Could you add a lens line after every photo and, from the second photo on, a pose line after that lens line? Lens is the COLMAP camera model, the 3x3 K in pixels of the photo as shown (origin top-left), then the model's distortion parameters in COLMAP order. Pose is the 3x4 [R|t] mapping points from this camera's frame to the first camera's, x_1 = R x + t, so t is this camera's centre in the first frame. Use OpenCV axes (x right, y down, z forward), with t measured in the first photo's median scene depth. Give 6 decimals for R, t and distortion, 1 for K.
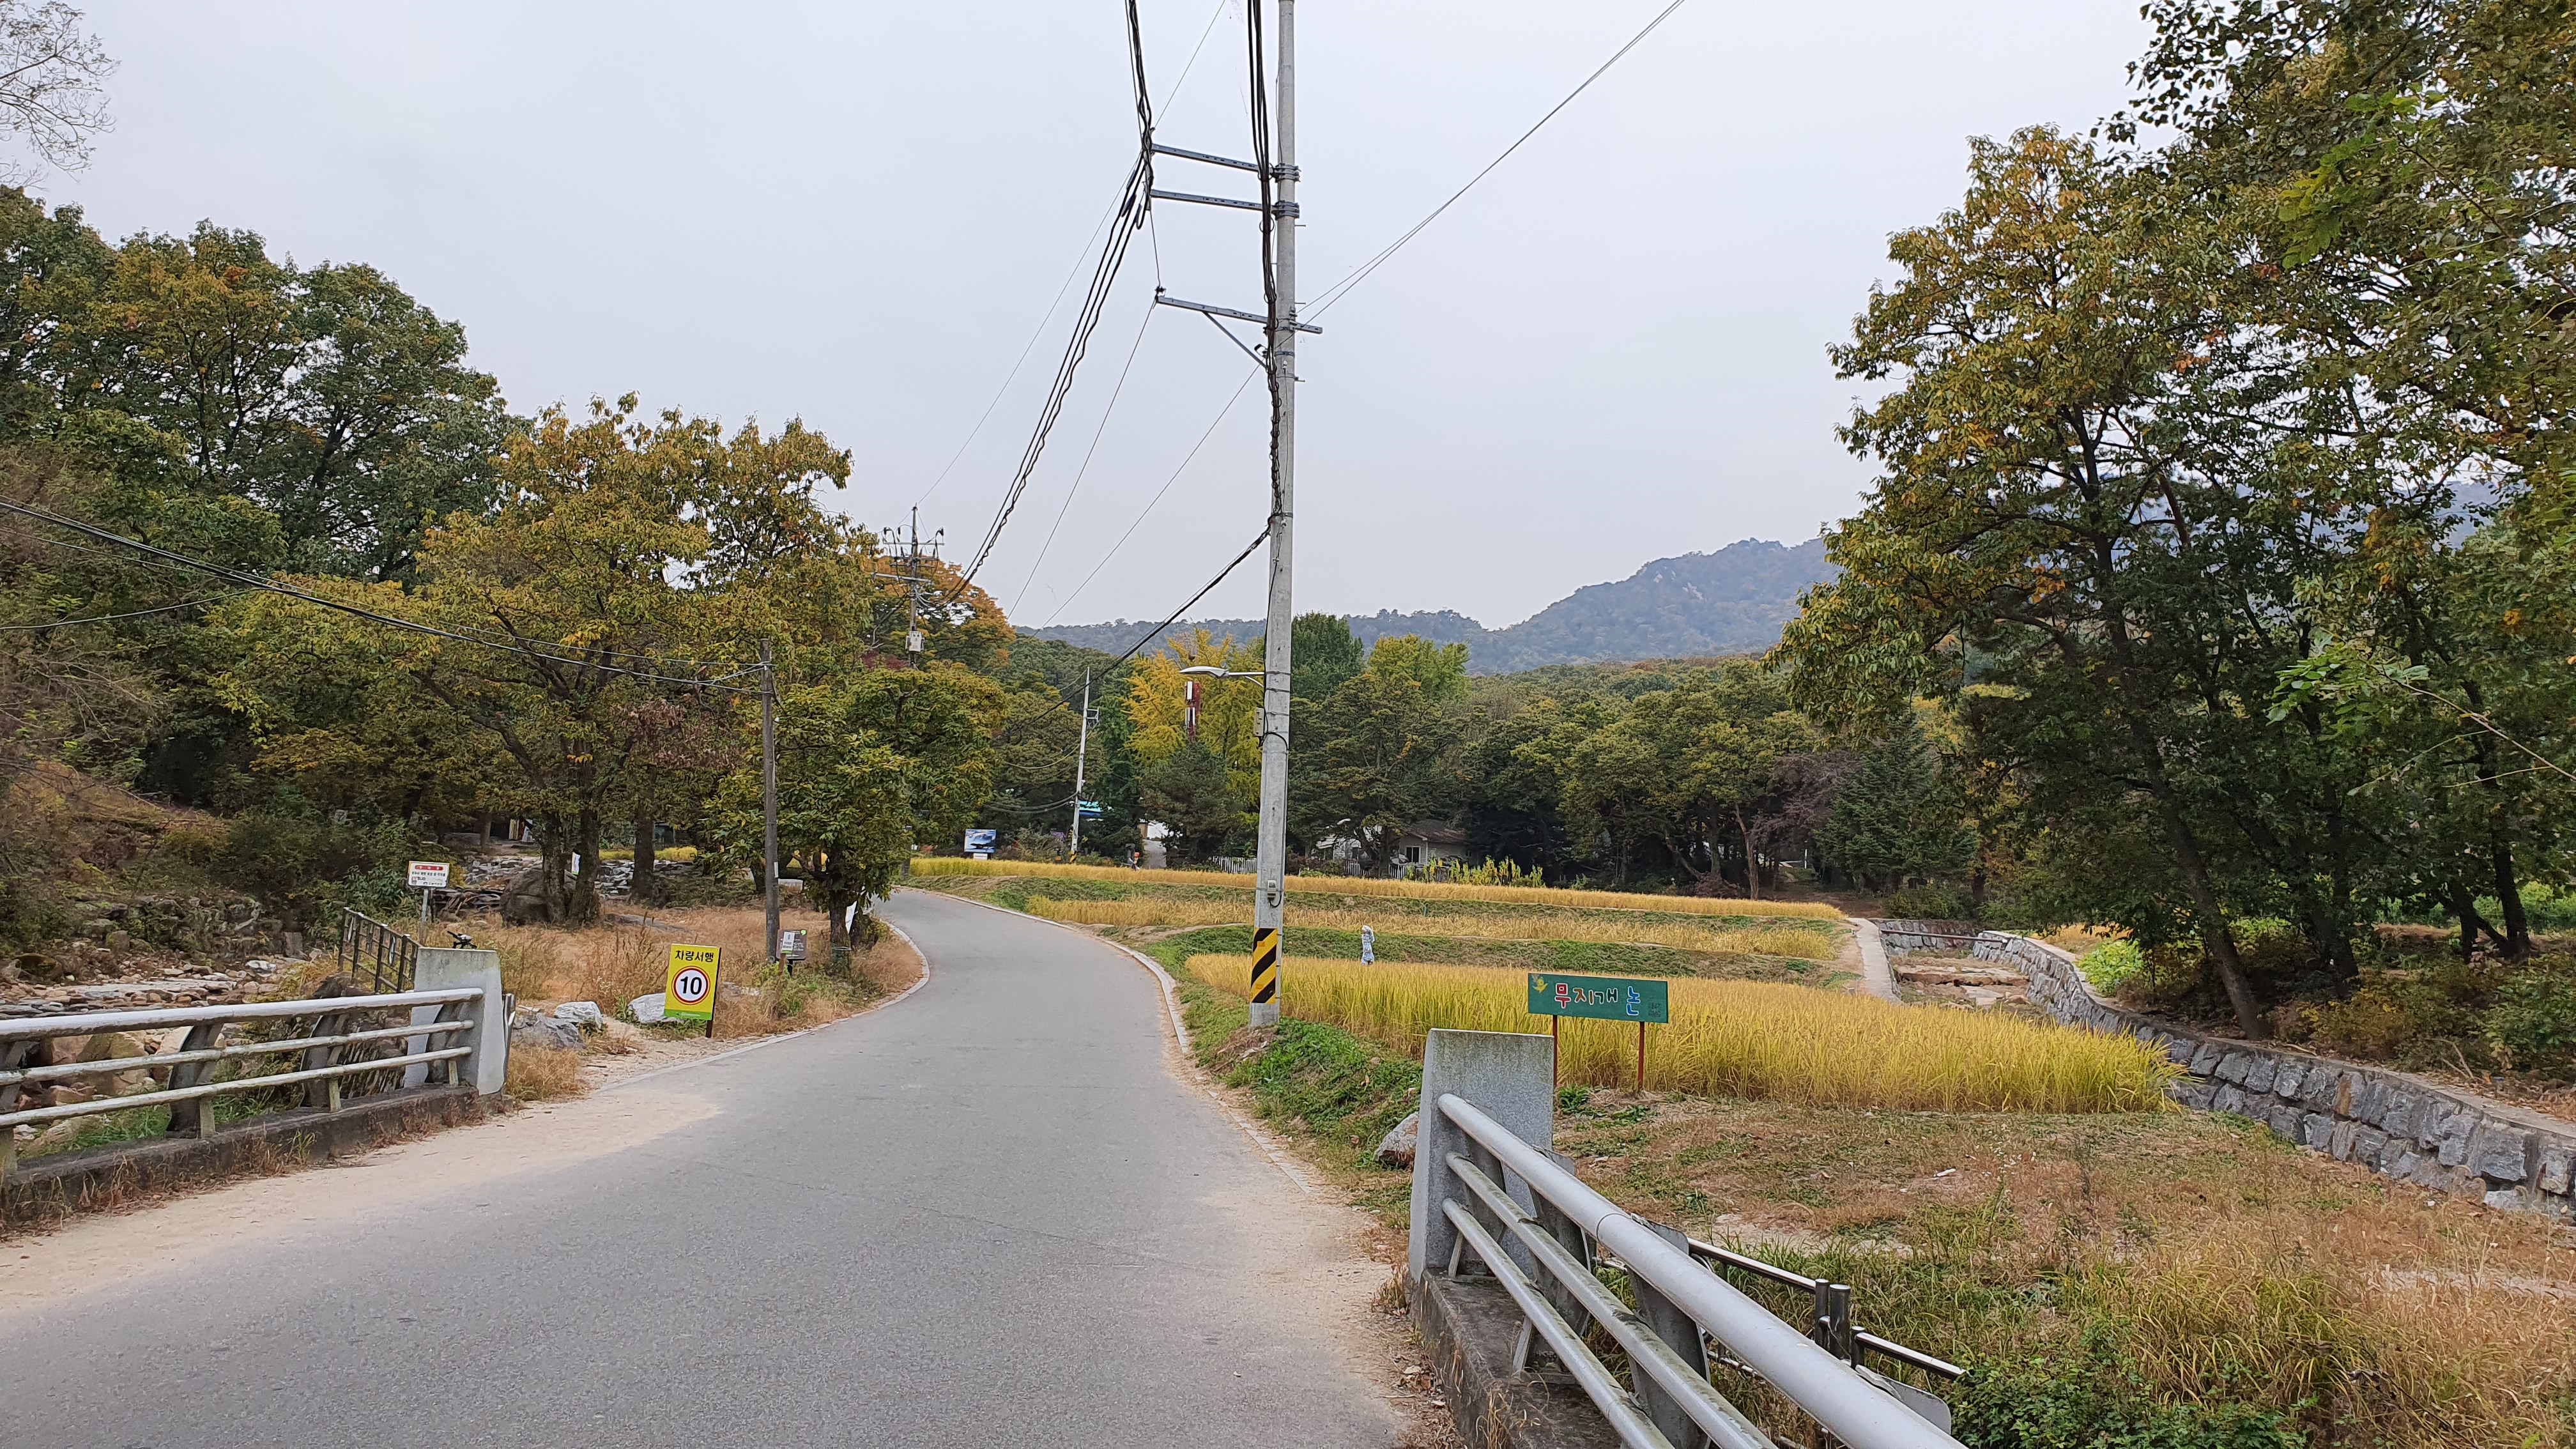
lens RADIAL K [[1944.3, 0, 1284.7], [0, 1944.3, 732.2], [0, 0, 1]] dist [0.008048, 0.002309]
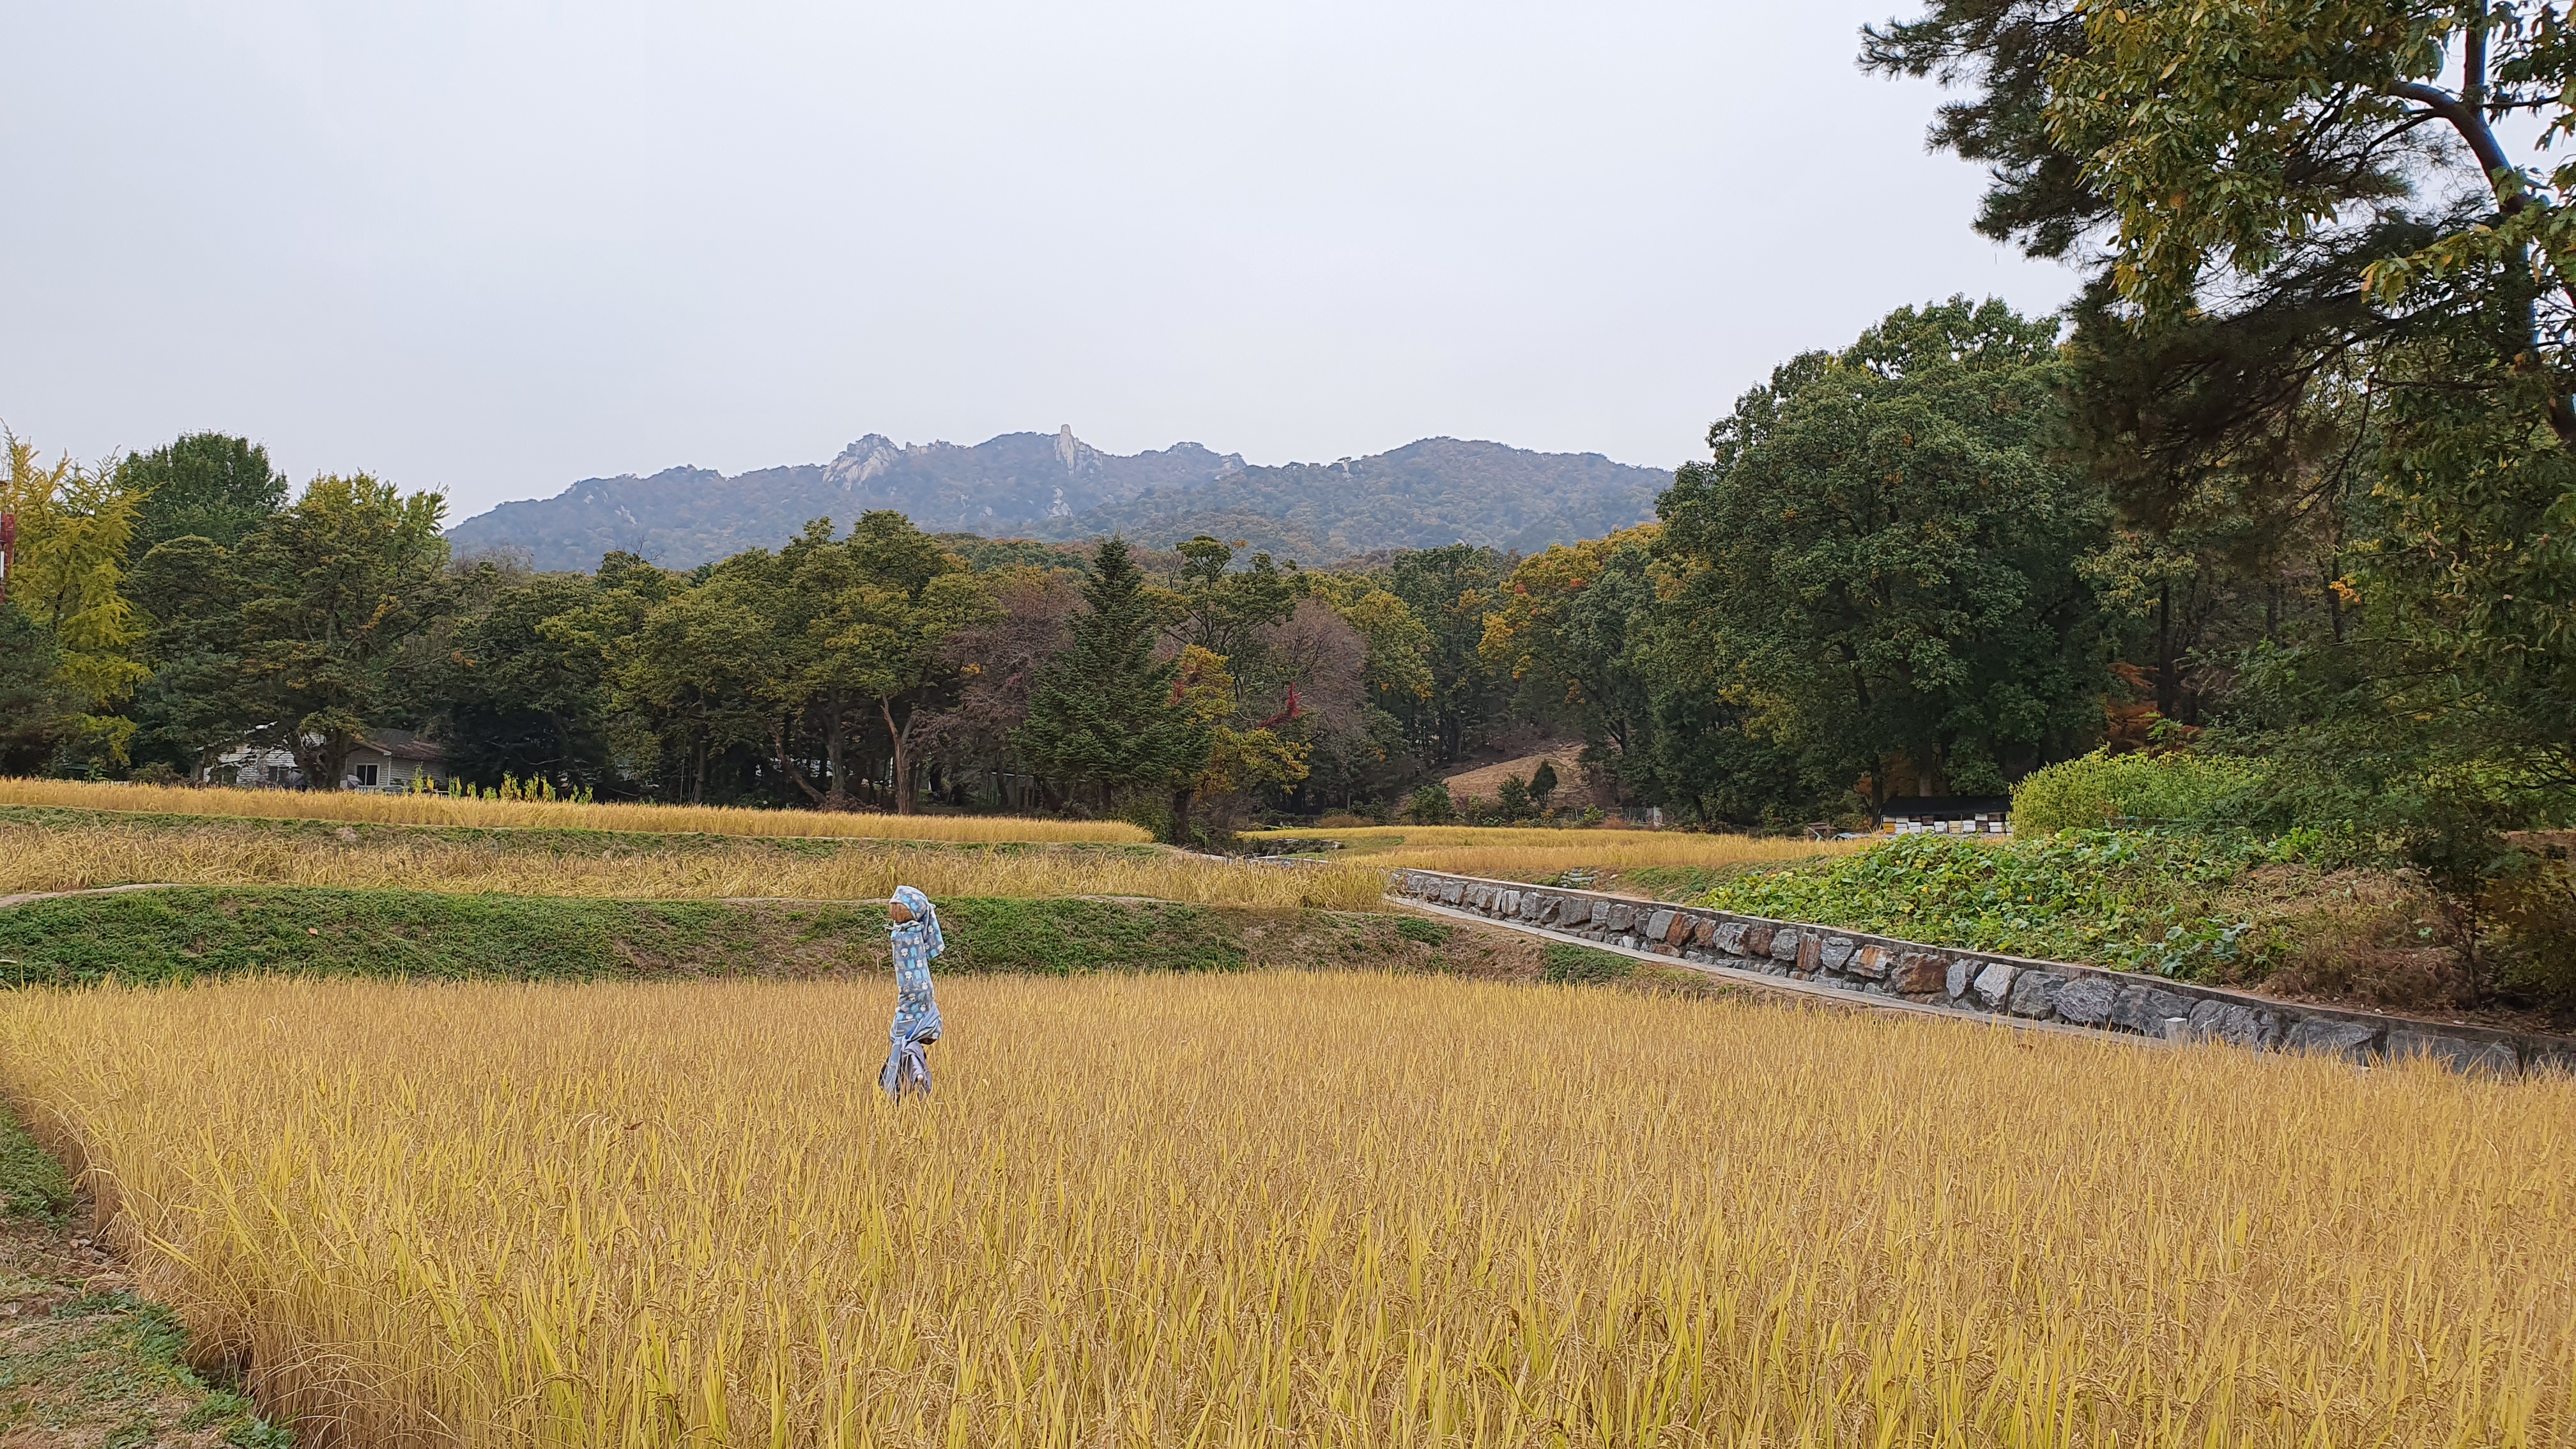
lens RADIAL K [[1944.3, 0, 1286.6], [0, 1944.3, 700.5], [0, 0, 1]] dist [0.008048, 0.002309]
pose [[0.858569, 0.015028, 0.512478, -0.012863], [-0.023725, 0.999664, 0.010433, 0.022915], [-0.512149, -0.021116, 0.858637, 0.242091]]
